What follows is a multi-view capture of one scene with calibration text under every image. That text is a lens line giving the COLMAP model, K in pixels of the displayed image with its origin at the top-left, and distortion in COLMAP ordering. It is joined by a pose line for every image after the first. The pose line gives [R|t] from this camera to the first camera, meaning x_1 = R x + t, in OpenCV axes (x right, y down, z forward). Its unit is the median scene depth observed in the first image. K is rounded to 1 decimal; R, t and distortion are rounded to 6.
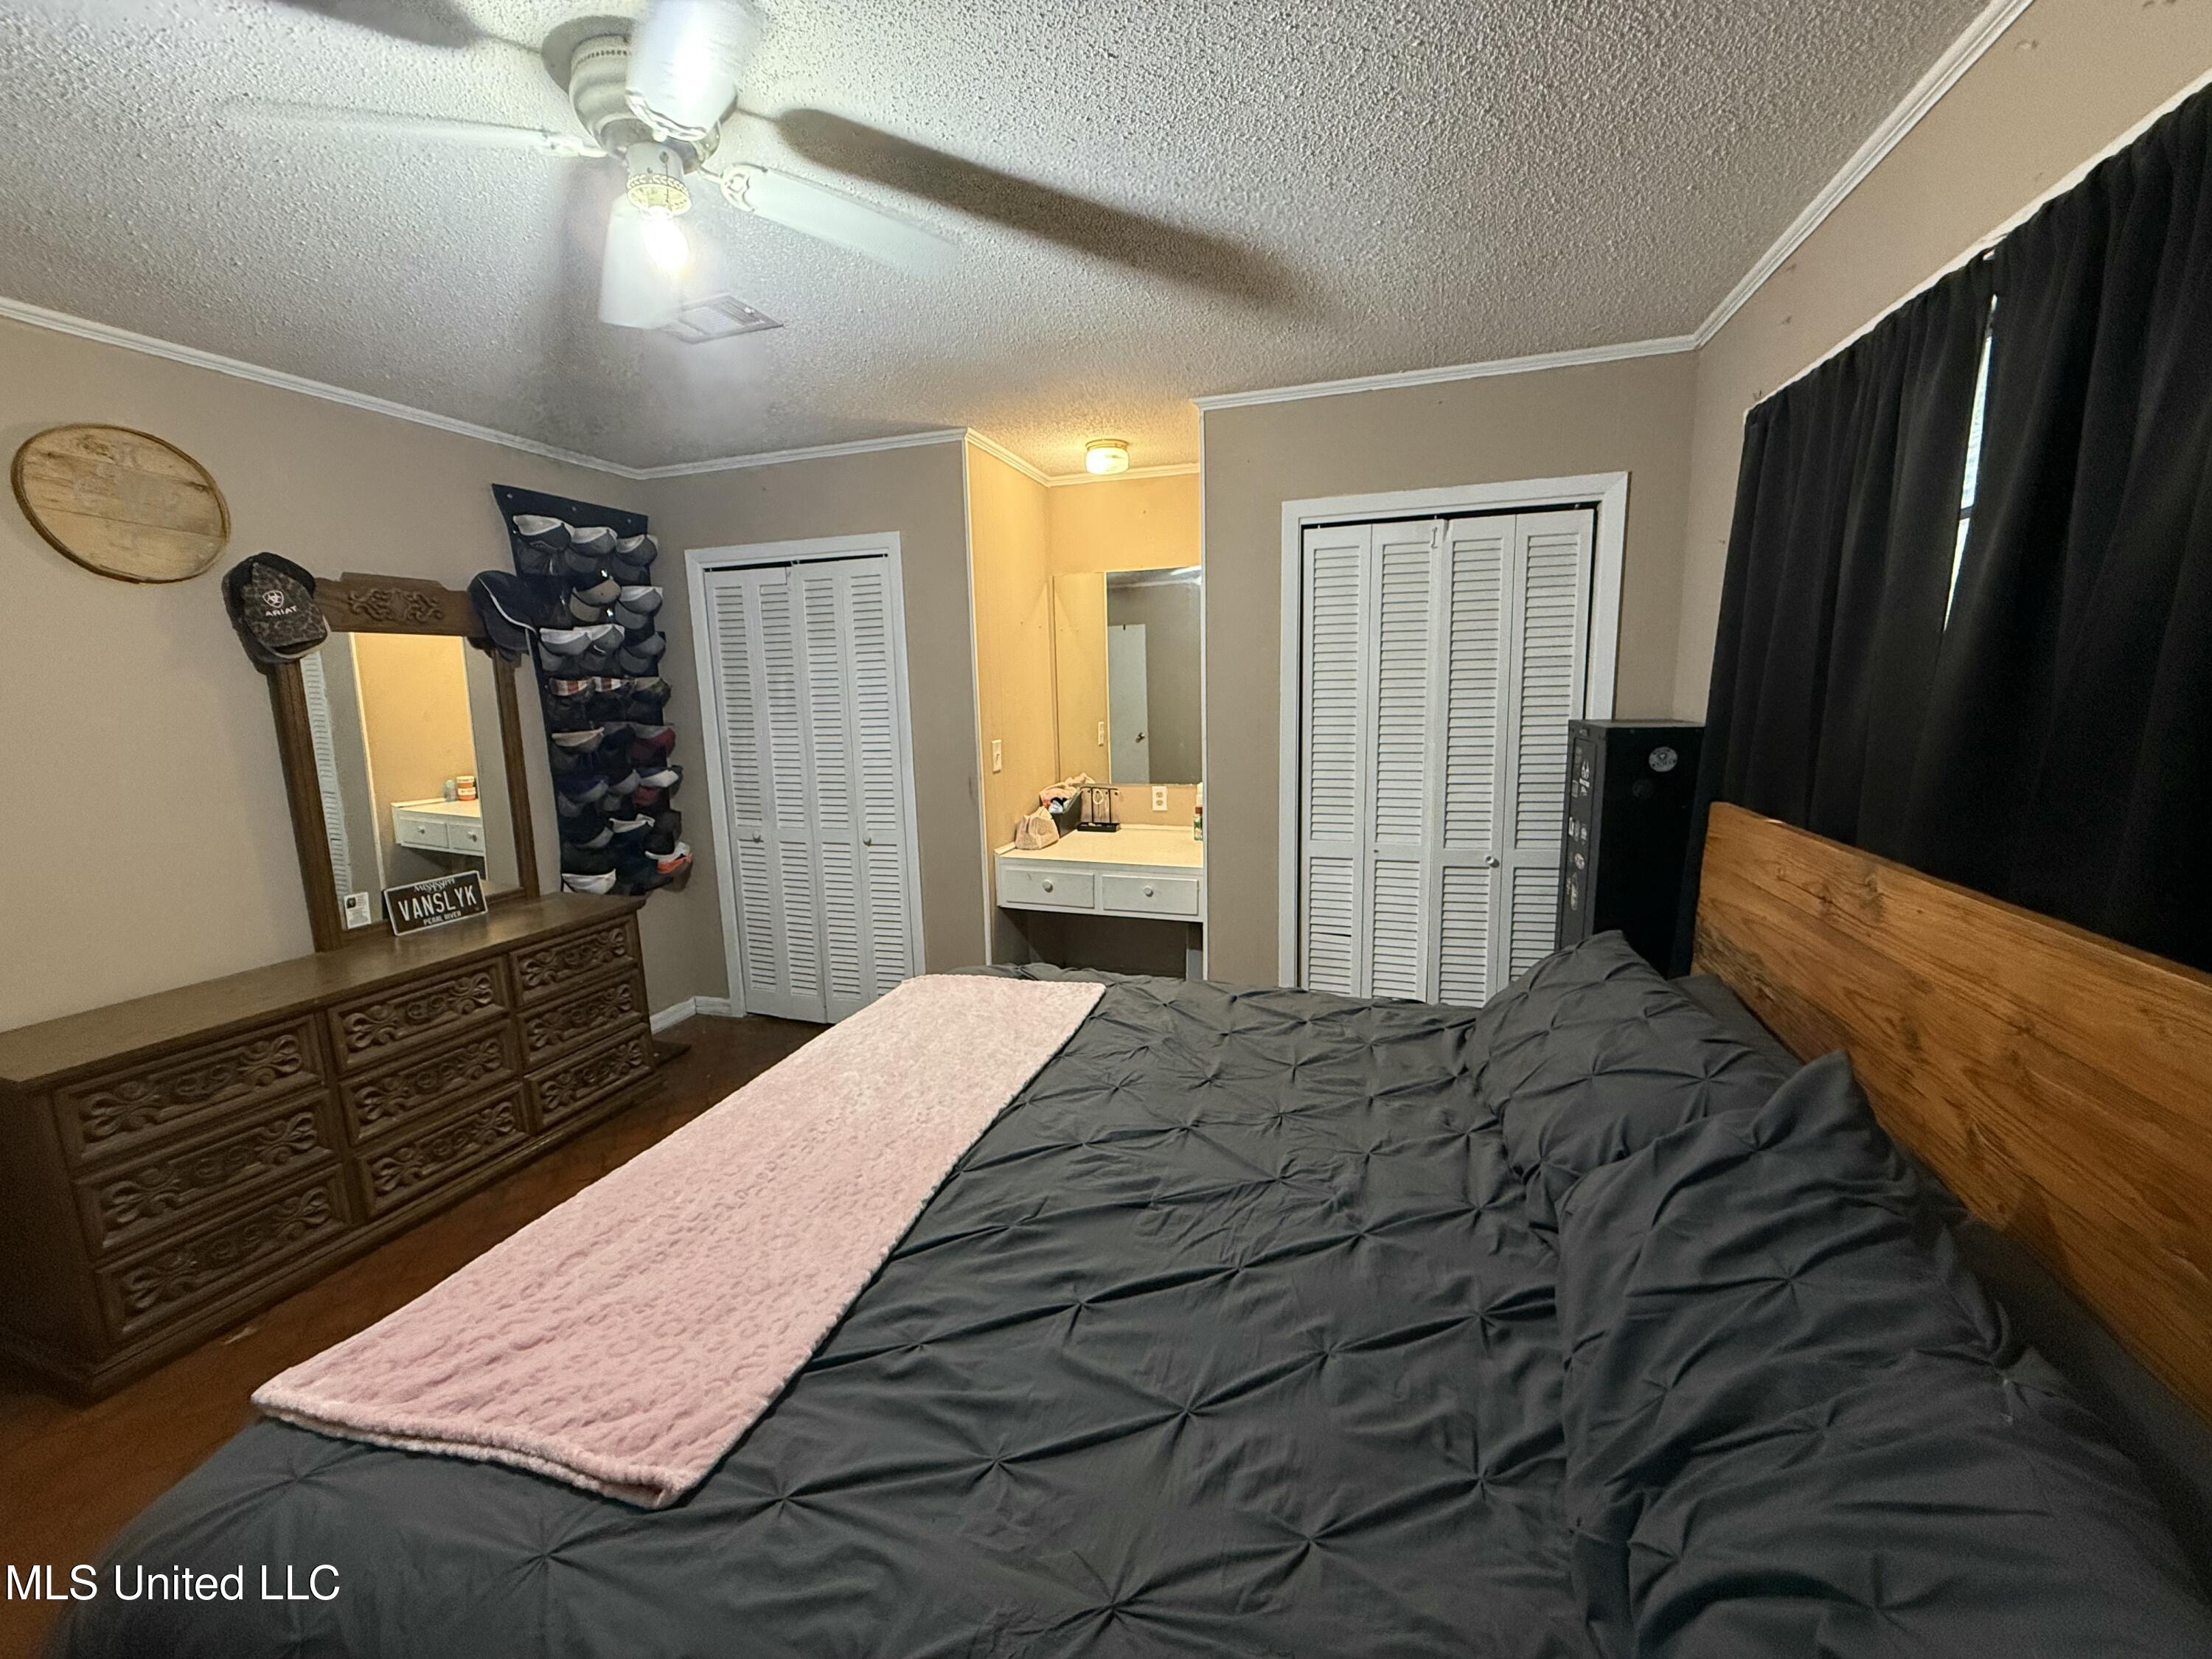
lens RADIAL K [[877.9, 0, 1099.3], [0, 877.9, 834.7], [0, 0, 1]] dist [-0.001763, -0.000153]
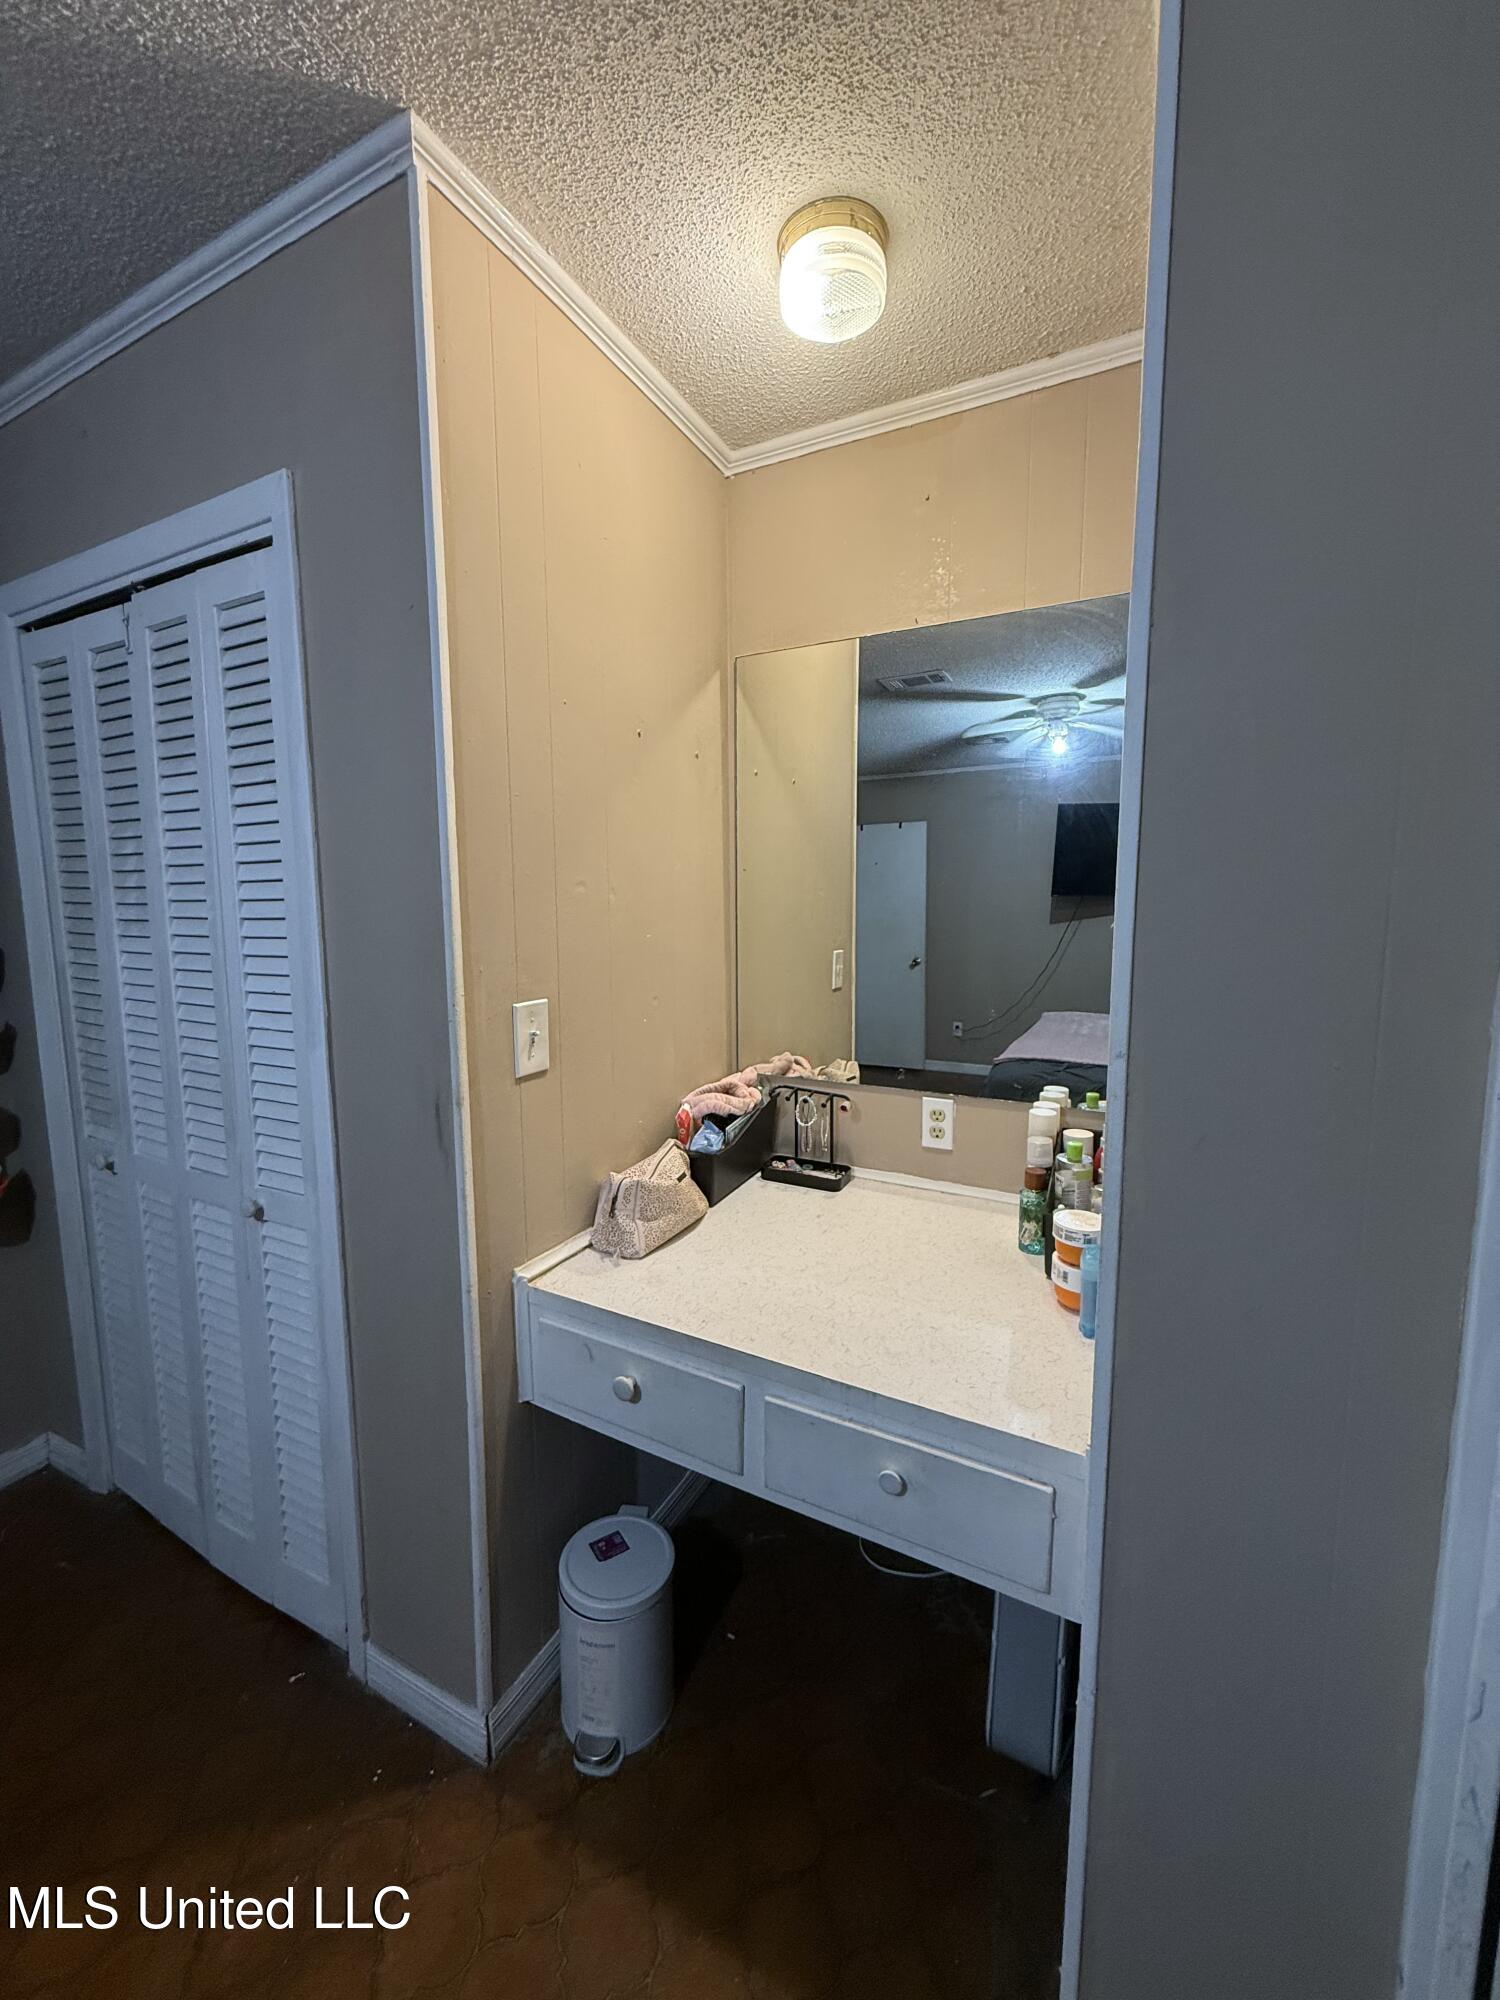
lens RADIAL K [[793.7, 0, 745.0], [0, 793.7, 1002.6], [0, 0, 1]] dist [-0.001763, -0.000153]
pose [[0.984826, 0.044502, -0.167740, 0.036807], [-0.051042, 0.998087, -0.034876, -0.086758], [0.165867, 0.042909, 0.985214, 0.575997]]
